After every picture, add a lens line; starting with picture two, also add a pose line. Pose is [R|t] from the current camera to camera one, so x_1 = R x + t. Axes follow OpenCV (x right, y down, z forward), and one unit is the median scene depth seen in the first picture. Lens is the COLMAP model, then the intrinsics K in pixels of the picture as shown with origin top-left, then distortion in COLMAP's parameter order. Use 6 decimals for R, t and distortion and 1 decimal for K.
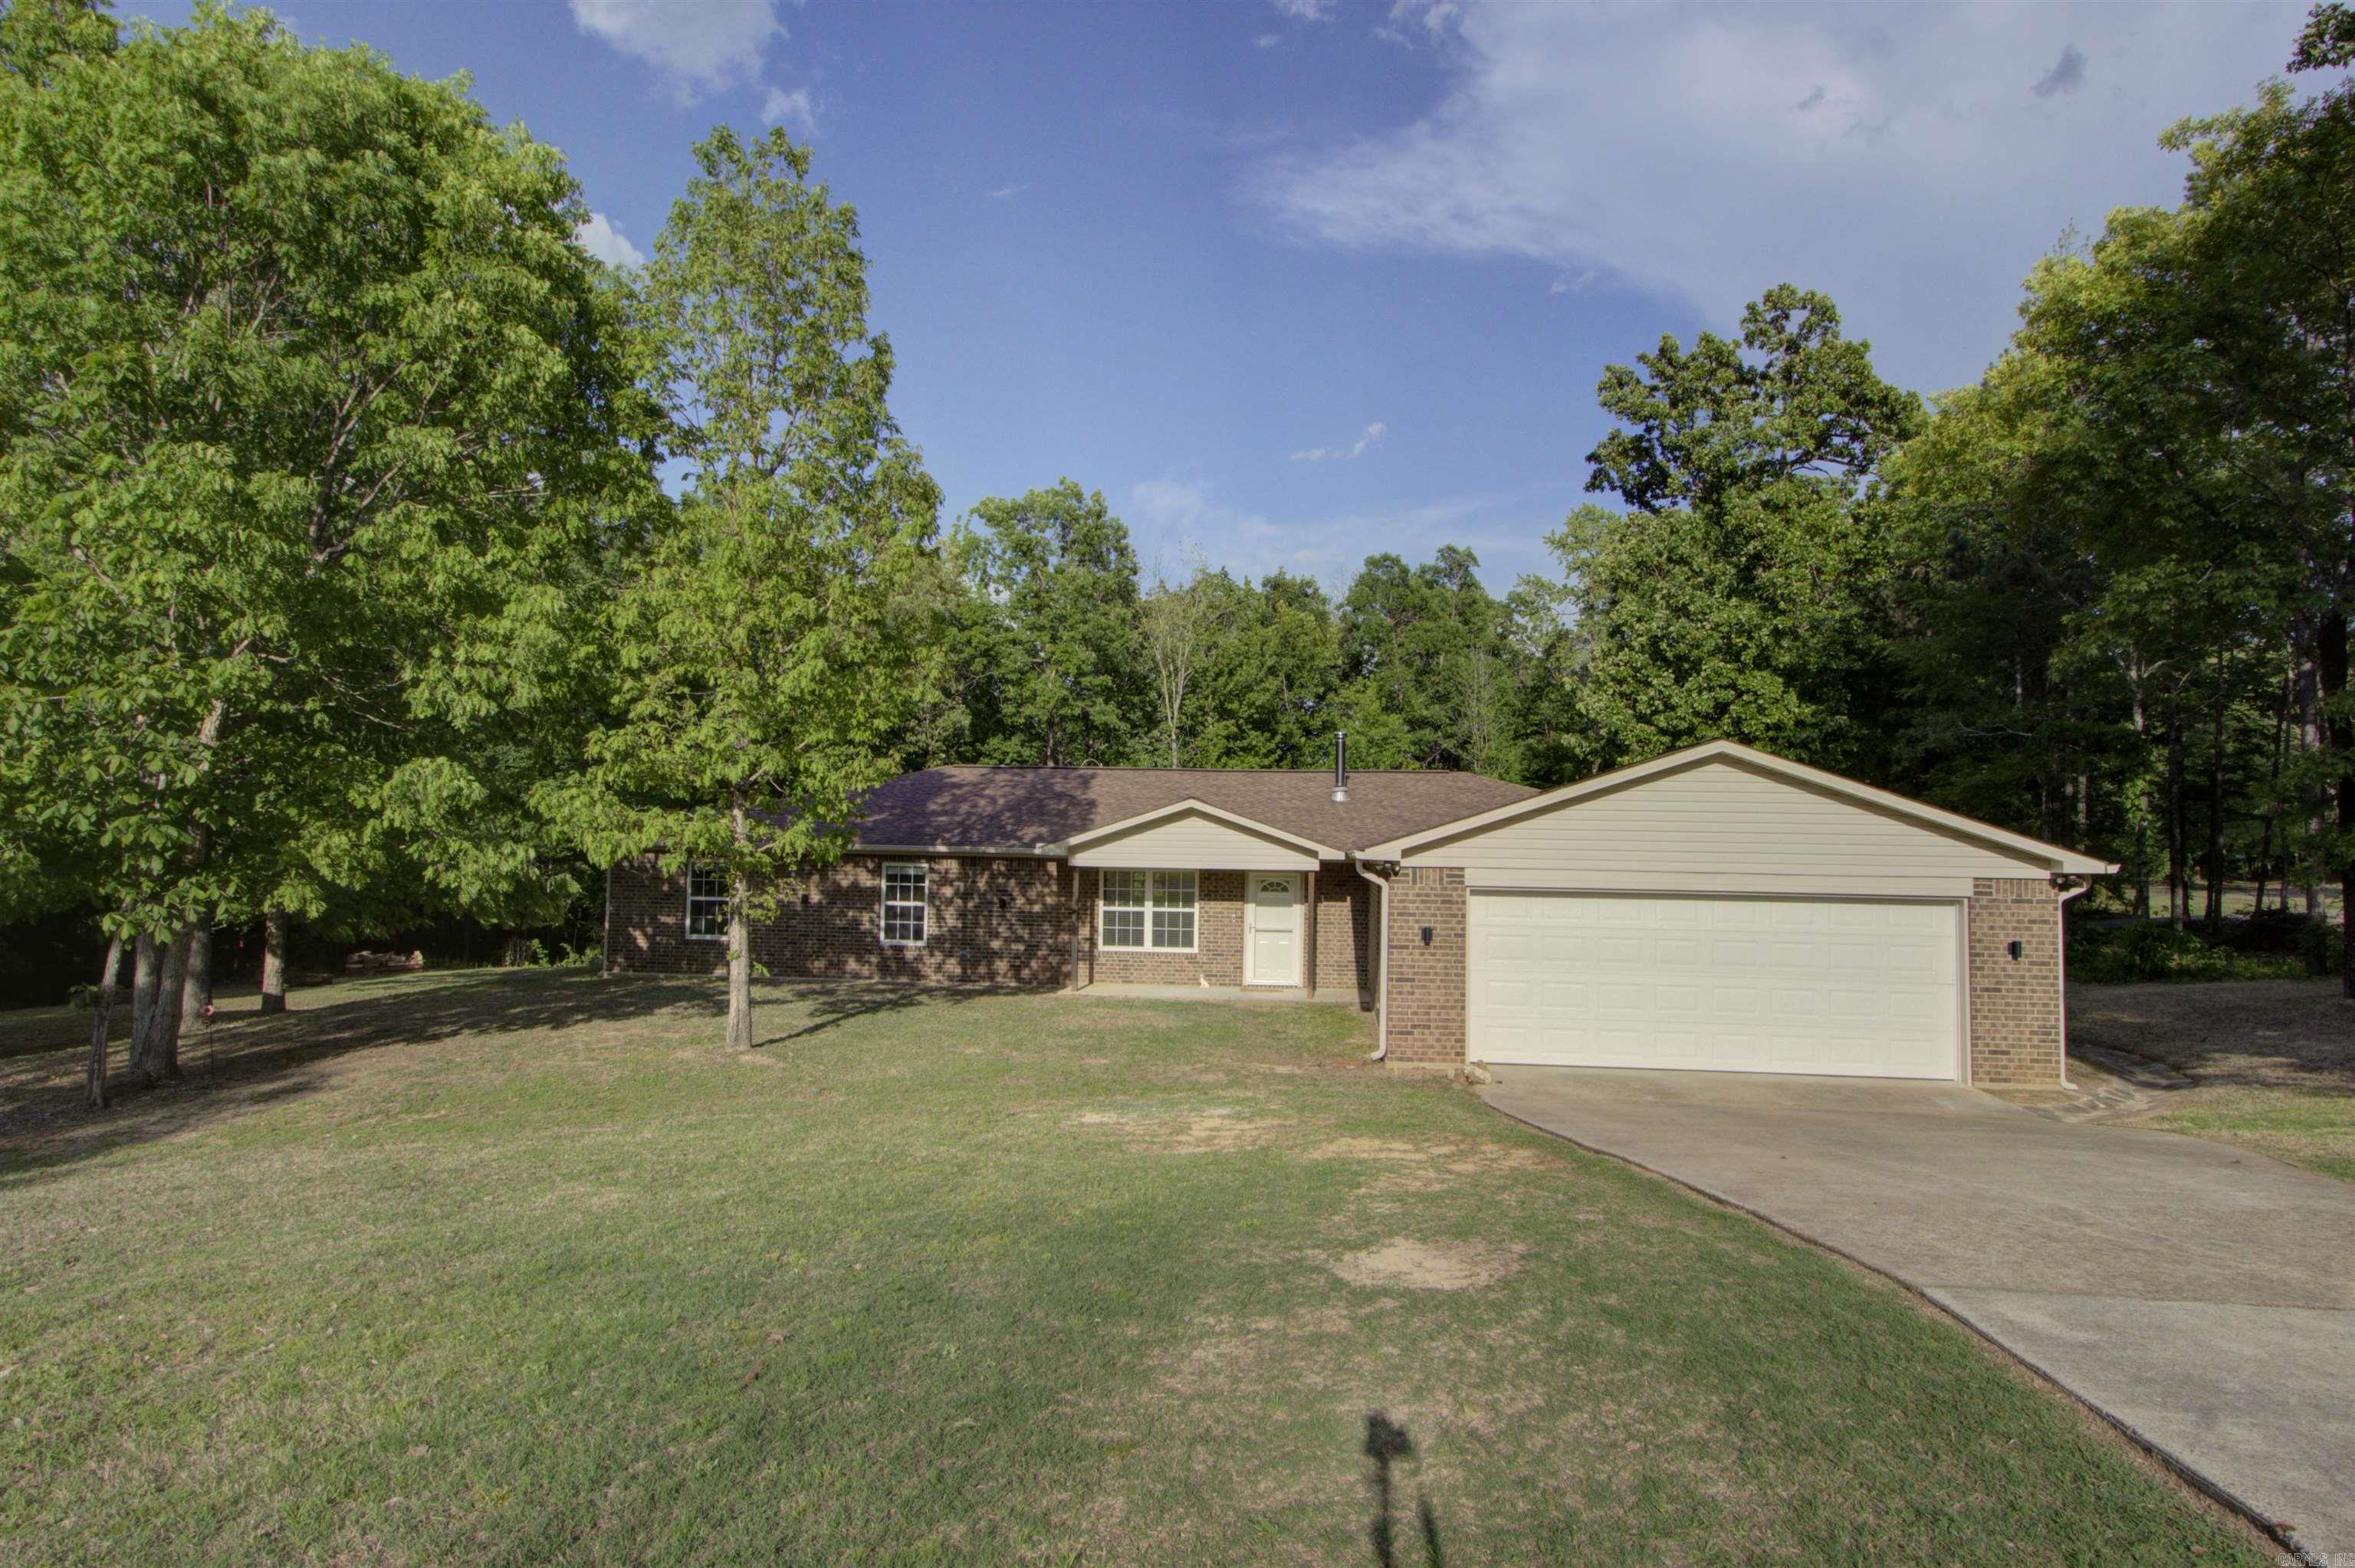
lens RADIAL K [[1261.9, 0, 1169.7], [0, 1261.9, 786.8], [0, 0, 1]] dist [0.011453, 0.000534]
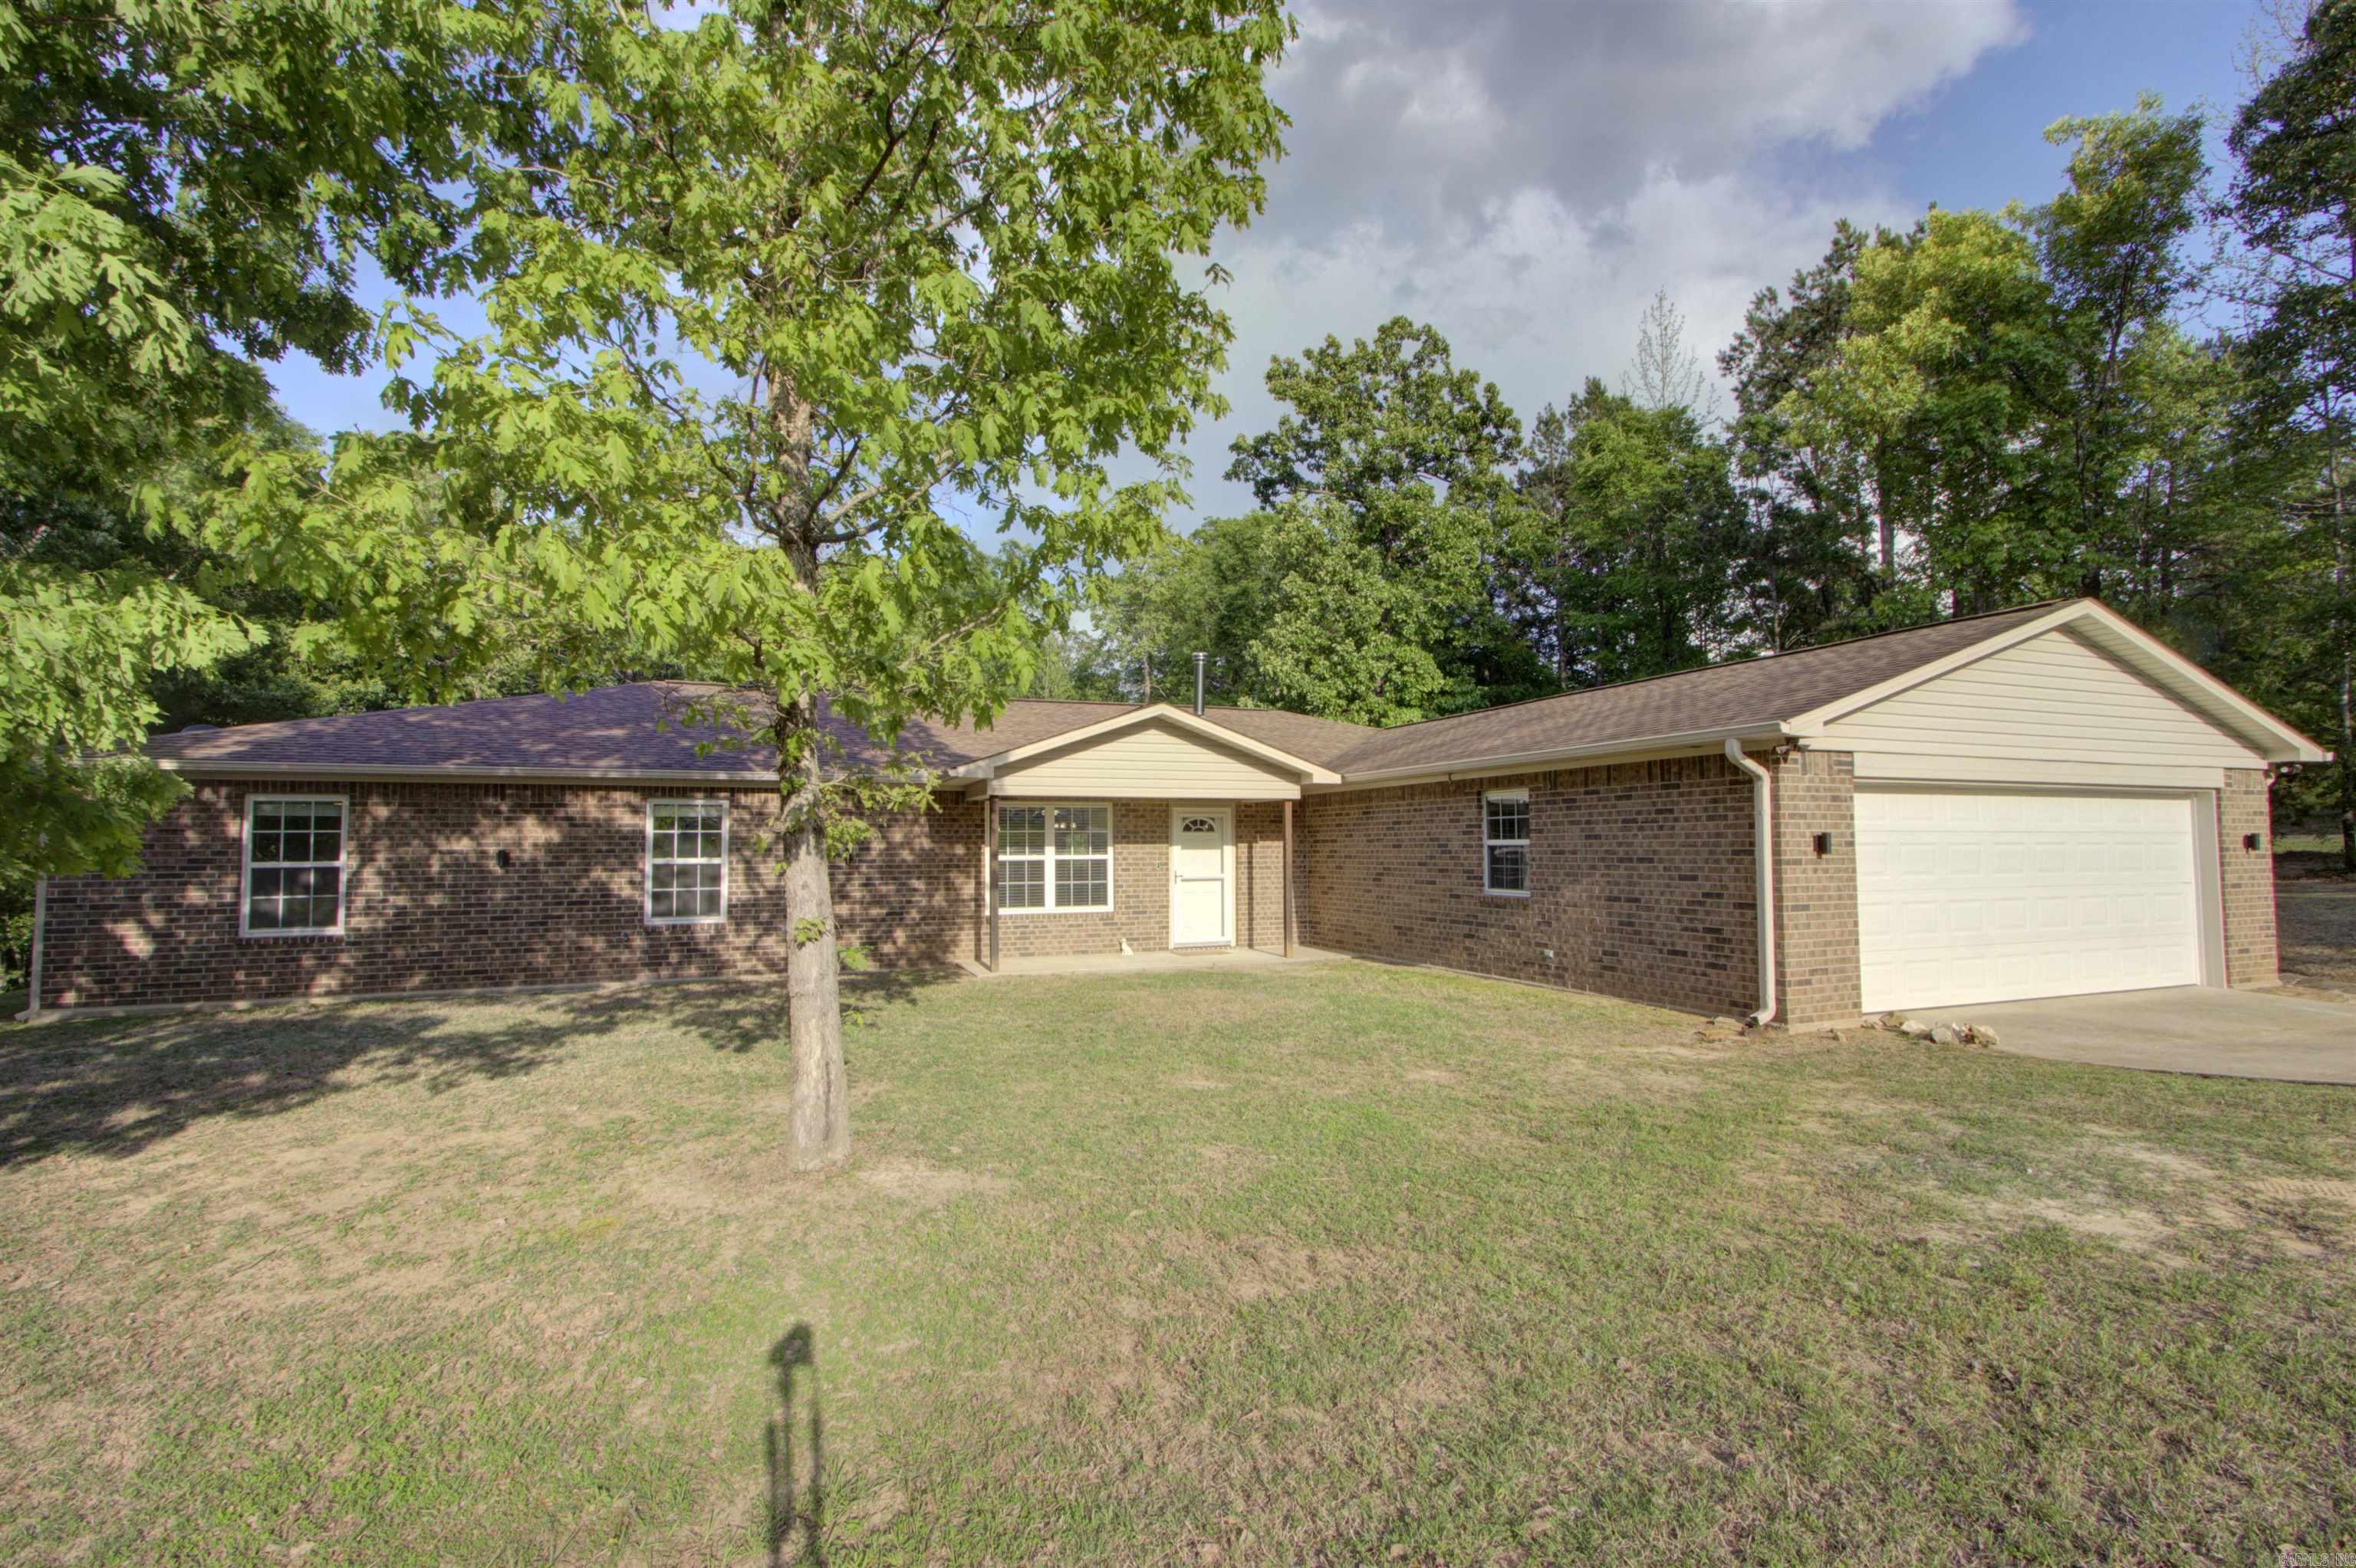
lens RADIAL K [[1074.3, 0, 1186.0], [0, 1074.3, 785.6], [0, 0, 1]] dist [0.000690, 0.003817]
pose [[0.885533, 0.004408, 0.464556, -0.244695], [-0.005640, 0.999983, 0.001262, 0.052911], [-0.464543, -0.003738, 0.885543, 0.390895]]
